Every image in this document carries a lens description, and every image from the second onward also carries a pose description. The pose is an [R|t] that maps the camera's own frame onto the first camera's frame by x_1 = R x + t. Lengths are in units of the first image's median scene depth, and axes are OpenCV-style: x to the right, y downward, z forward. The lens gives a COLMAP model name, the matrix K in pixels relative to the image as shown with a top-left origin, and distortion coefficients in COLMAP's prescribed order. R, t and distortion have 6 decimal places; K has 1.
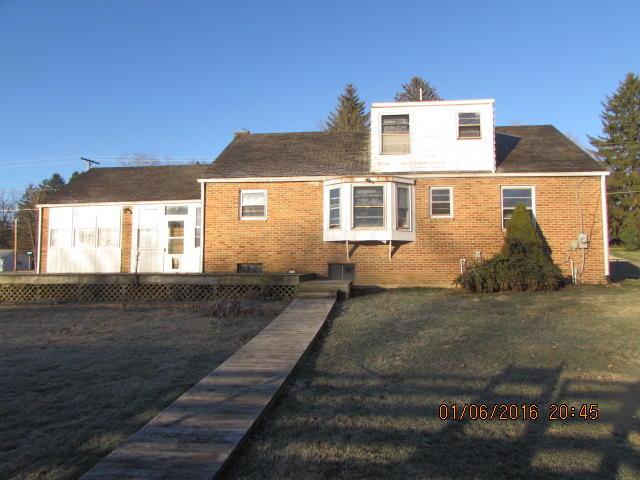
lens RADIAL K [[459.8, 0, 320.2], [0, 459.8, 244.2], [0, 0, 1]] dist [-0.028972, 0.003011]
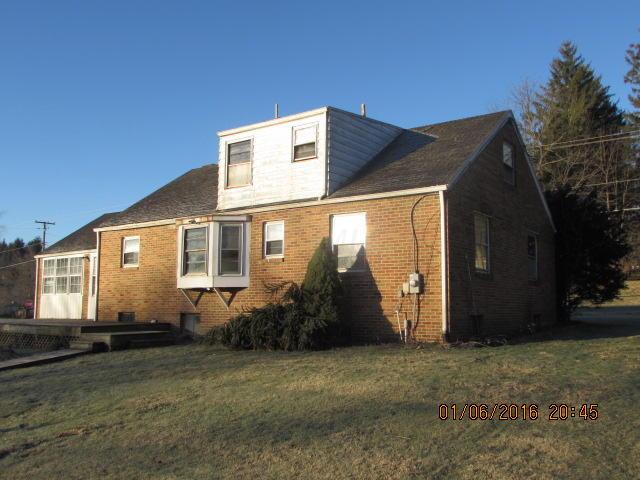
lens RADIAL K [[632.0, 0, 319.8], [0, 632.0, 233.9], [0, 0, 1]] dist [-0.114685, 0.000000]
pose [[0.867839, -0.061396, -0.493038, 0.883135], [0.031894, 0.997173, -0.068034, -0.020863], [0.495821, 0.043318, 0.867344, 0.044841]]
